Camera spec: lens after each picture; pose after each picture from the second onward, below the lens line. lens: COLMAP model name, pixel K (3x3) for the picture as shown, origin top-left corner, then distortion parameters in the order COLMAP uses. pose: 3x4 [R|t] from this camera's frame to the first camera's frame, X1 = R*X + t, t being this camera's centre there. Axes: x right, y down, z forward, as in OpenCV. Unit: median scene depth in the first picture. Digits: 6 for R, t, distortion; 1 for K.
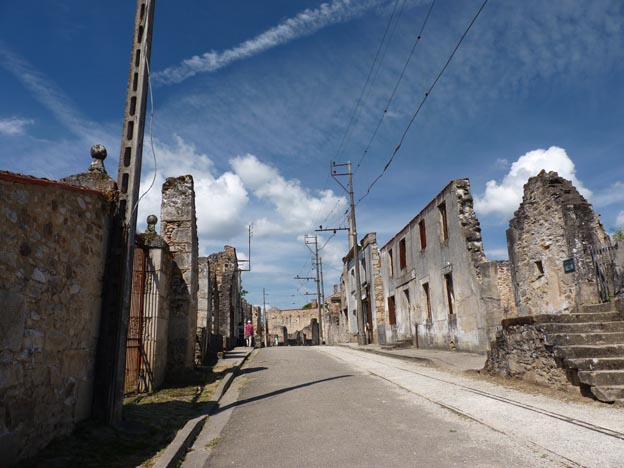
lens RADIAL K [[504.8, 0, 312.0], [0, 504.8, 234.0], [0, 0, 1]] dist [-0.013013, -0.007373]
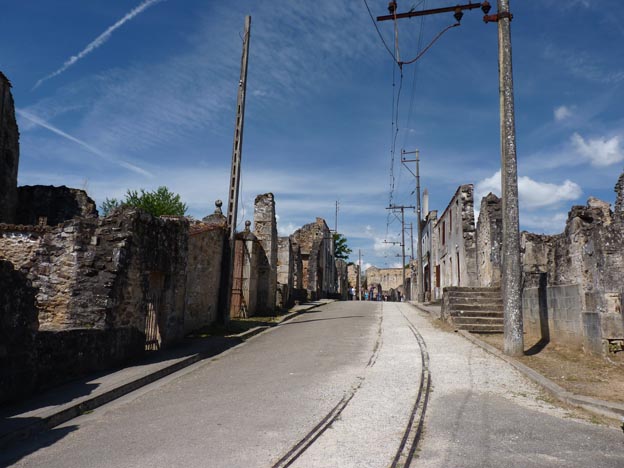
lens RADIAL K [[504.8, 0, 312.0], [0, 504.8, 234.0], [0, 0, 1]] dist [-0.013013, -0.007373]
pose [[0.975531, 0.020995, -0.218855, 0.261431], [-0.002068, 0.996262, 0.086358, -0.130020], [0.219850, -0.083793, 0.971928, -0.605457]]
